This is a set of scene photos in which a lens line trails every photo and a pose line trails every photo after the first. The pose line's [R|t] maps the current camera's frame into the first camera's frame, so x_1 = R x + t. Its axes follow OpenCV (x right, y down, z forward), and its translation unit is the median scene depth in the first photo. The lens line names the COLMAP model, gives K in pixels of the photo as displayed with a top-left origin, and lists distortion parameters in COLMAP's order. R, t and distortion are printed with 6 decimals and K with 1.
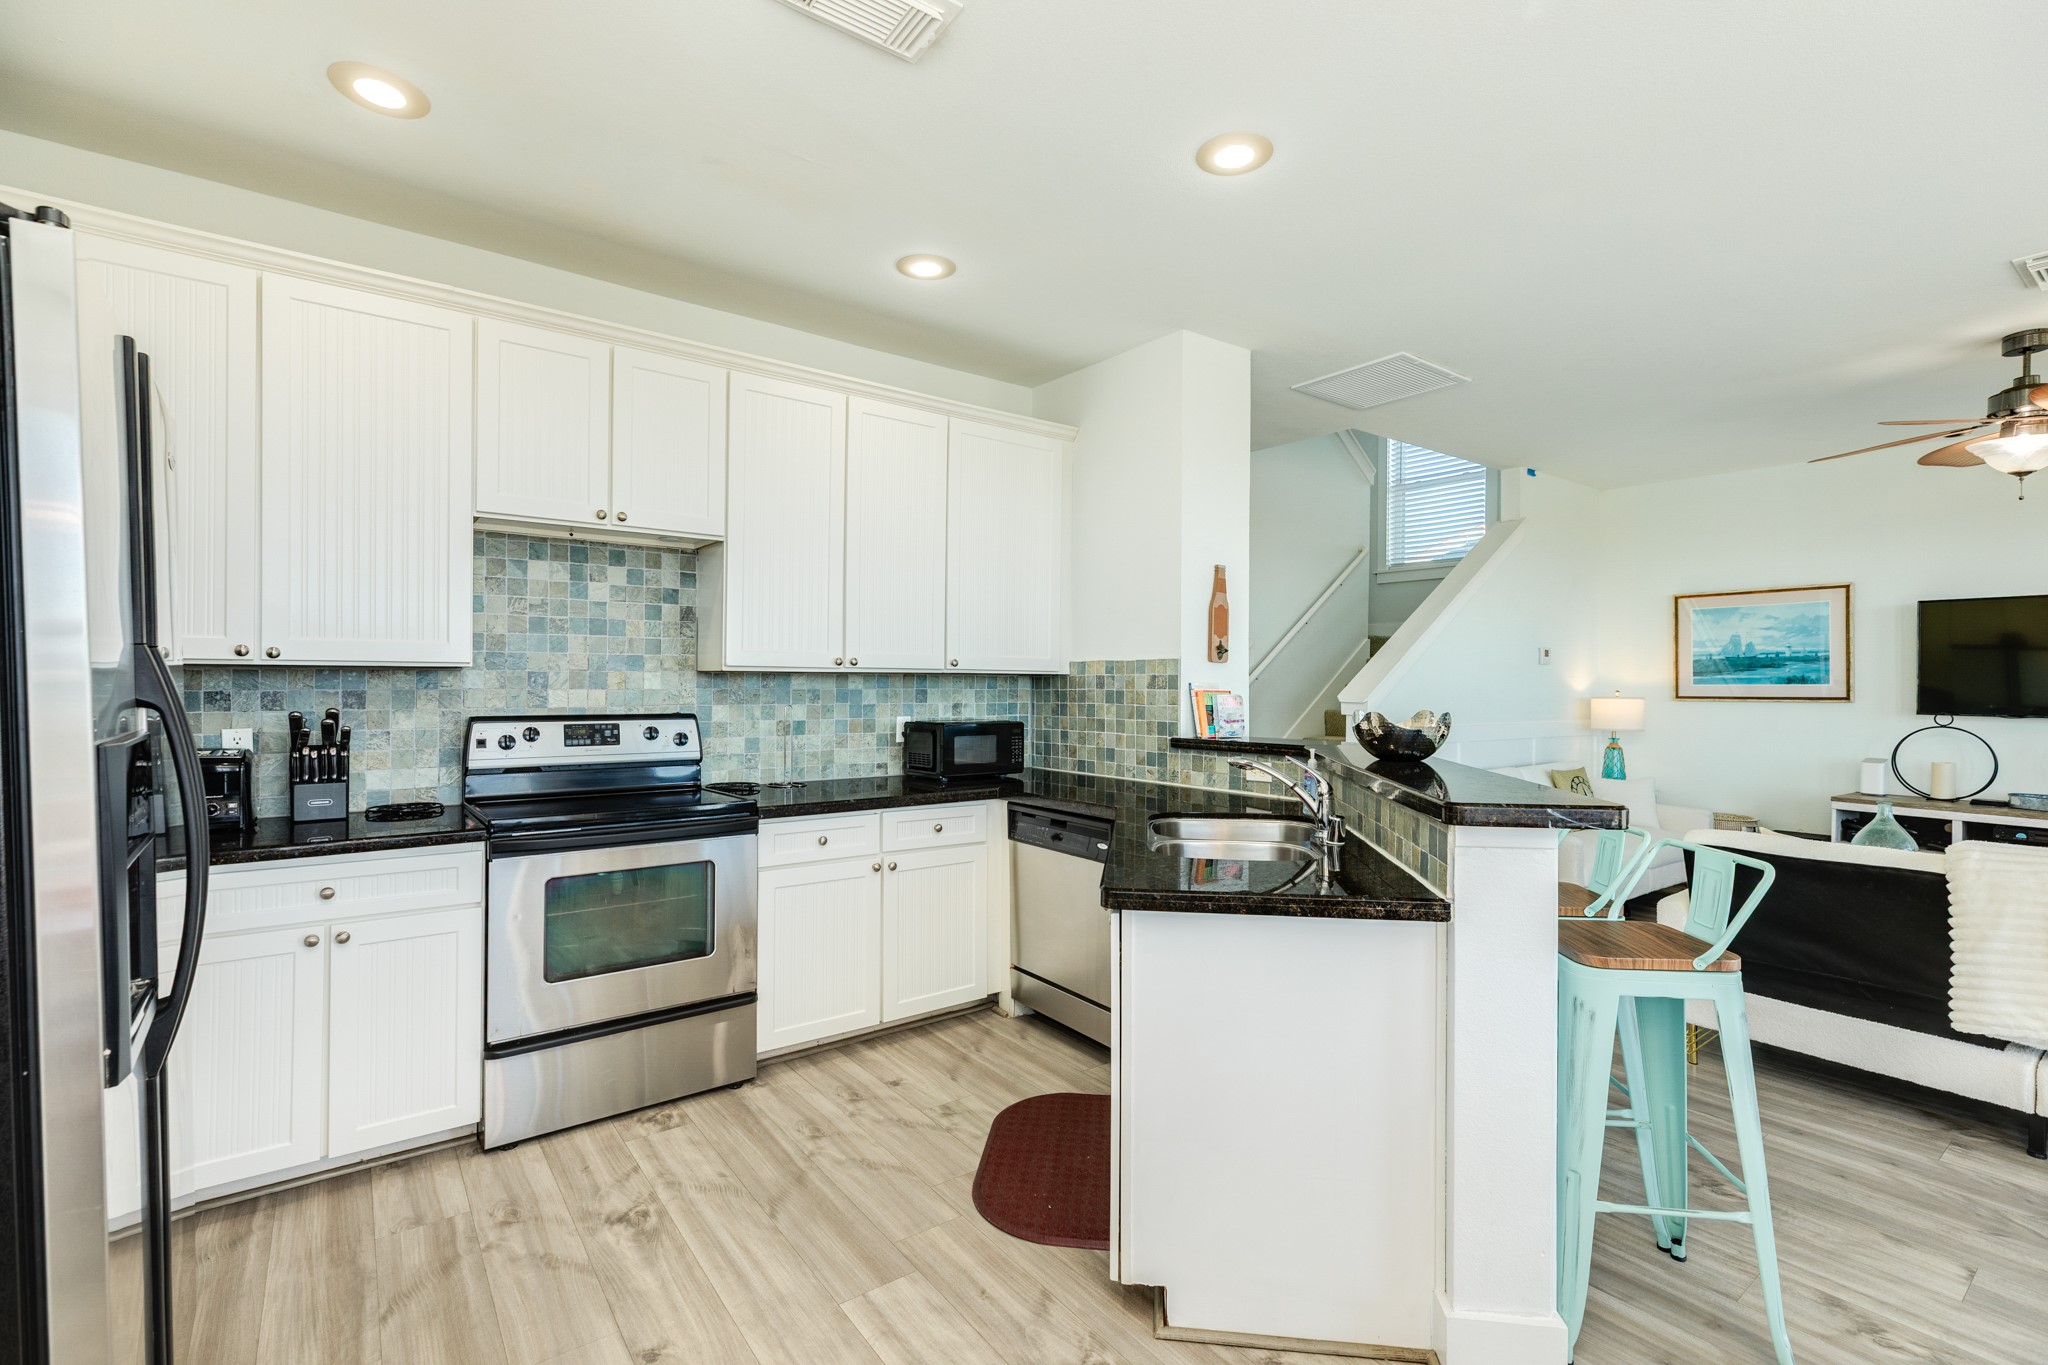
lens RADIAL K [[909.8, 0, 1019.9], [0, 909.8, 682.0], [0, 0, 1]] dist [0.003532, 0.000231]
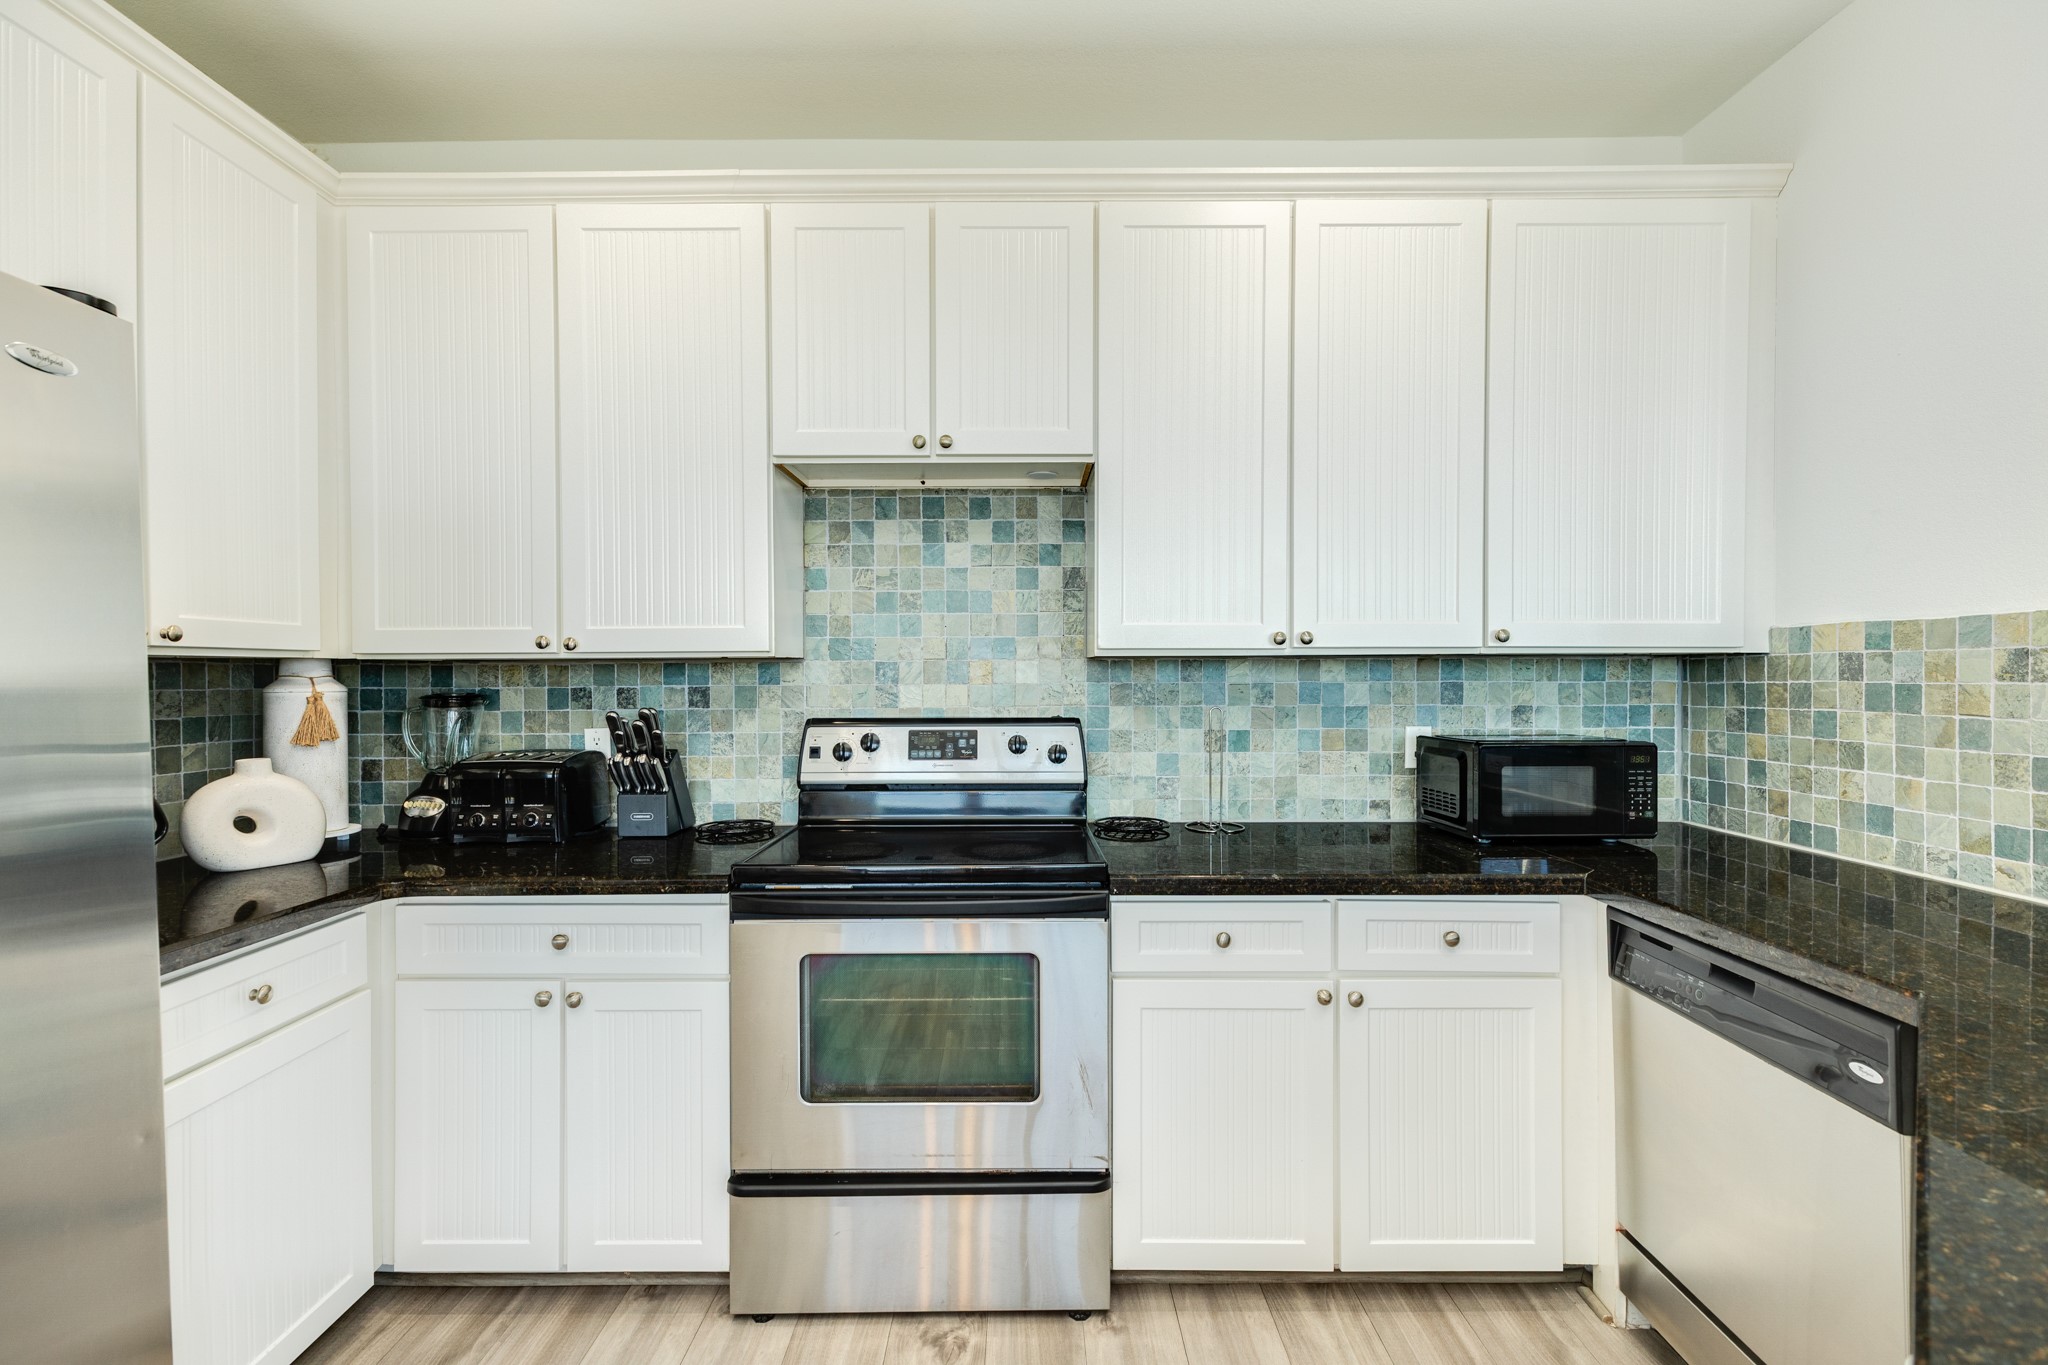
lens RADIAL K [[909.8, 0, 1021.2], [0, 909.8, 680.6], [0, 0, 1]] dist [0.003532, 0.000231]
pose [[0.800578, -0.002531, -0.599223, 0.029384], [0.008862, 0.999932, 0.007617, -0.000196], [0.599163, -0.011408, 0.800546, 0.393915]]
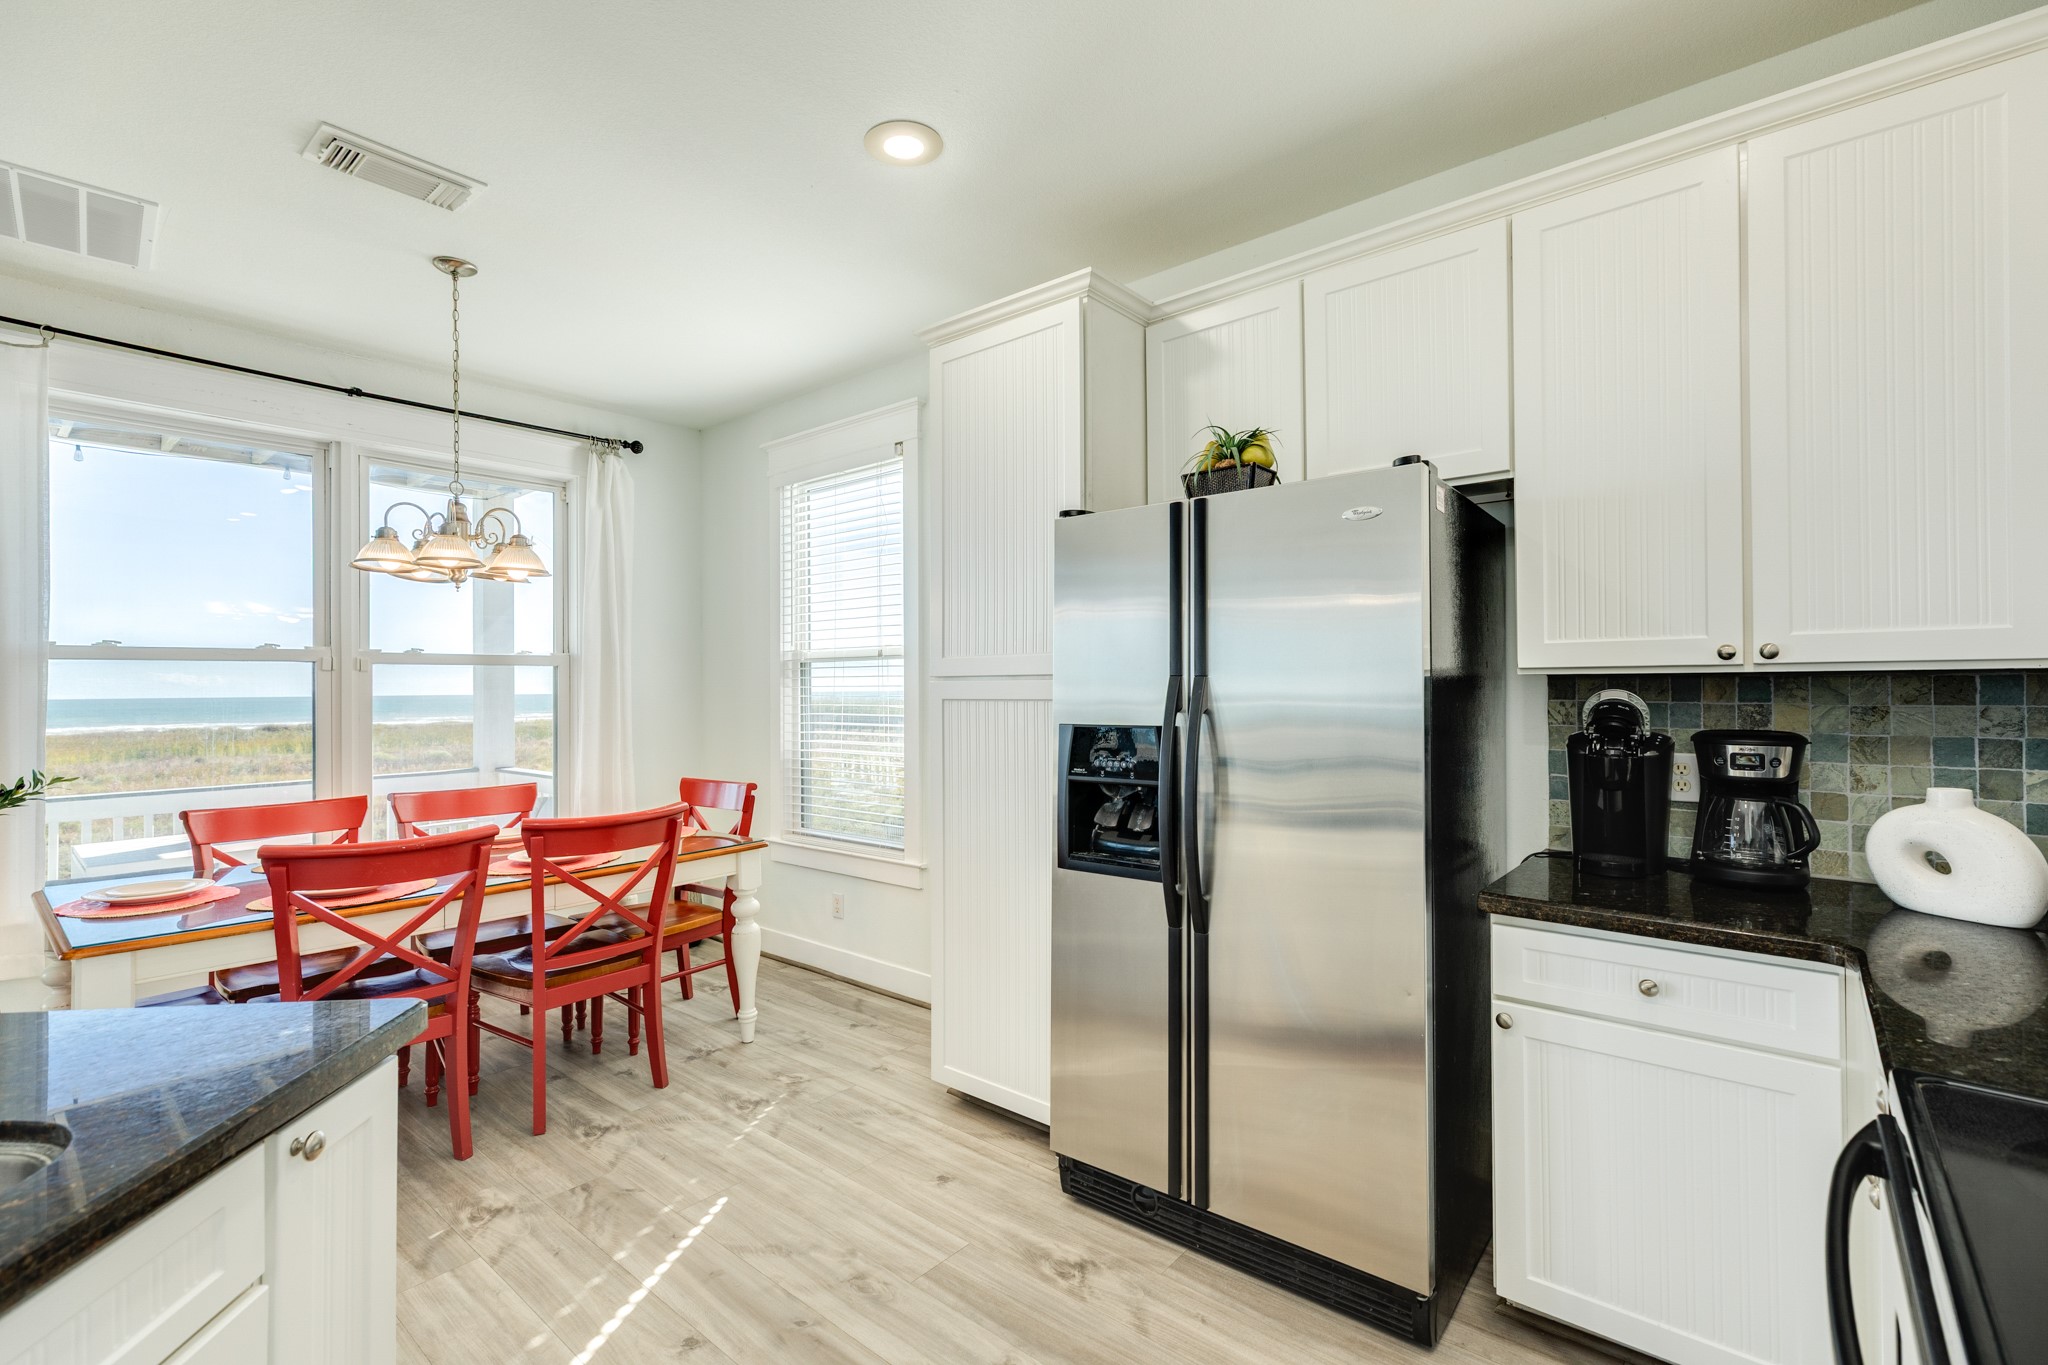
lens RADIAL K [[909.8, 0, 1027.6], [0, 909.8, 679.0], [0, 0, 1]] dist [0.003532, 0.000231]
pose [[-0.973823, -0.000253, -0.227306, -0.103831], [0.002518, 0.999926, -0.011897, -0.005067], [0.227292, -0.012158, -0.973751, 0.916350]]
